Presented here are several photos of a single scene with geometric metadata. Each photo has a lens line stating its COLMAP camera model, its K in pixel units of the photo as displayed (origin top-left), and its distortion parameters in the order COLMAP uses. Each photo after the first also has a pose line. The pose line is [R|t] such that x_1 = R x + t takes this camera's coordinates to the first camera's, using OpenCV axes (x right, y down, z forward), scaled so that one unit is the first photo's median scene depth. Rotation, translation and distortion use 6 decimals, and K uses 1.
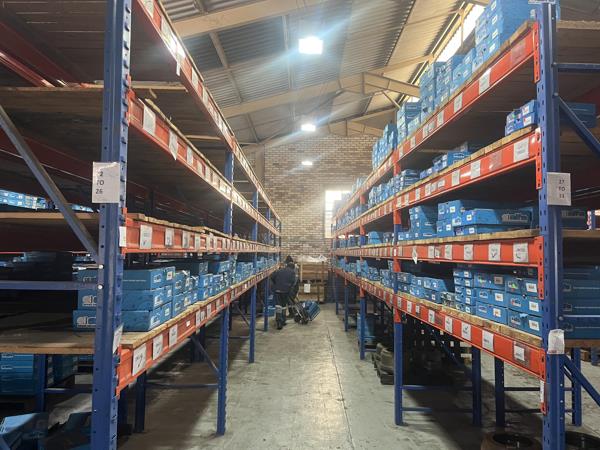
lens RADIAL K [[450.7, 0, 300.9], [0, 450.7, 224.2], [0, 0, 1]] dist [0.067670, -0.080176]
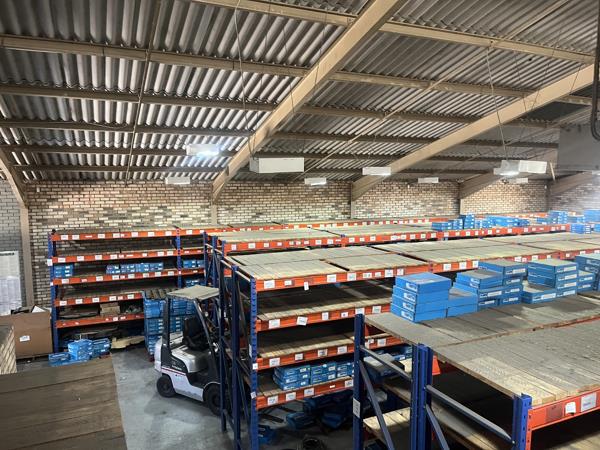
lens RADIAL K [[450.7, 0, 301.0], [0, 450.7, 229.4], [0, 0, 1]] dist [0.067670, -0.080176]
pose [[0.408339, 0.093303, -0.908050, 0.329687], [0.058776, 0.990011, 0.128156, -0.168746], [0.910936, -0.105703, 0.398776, 0.006699]]
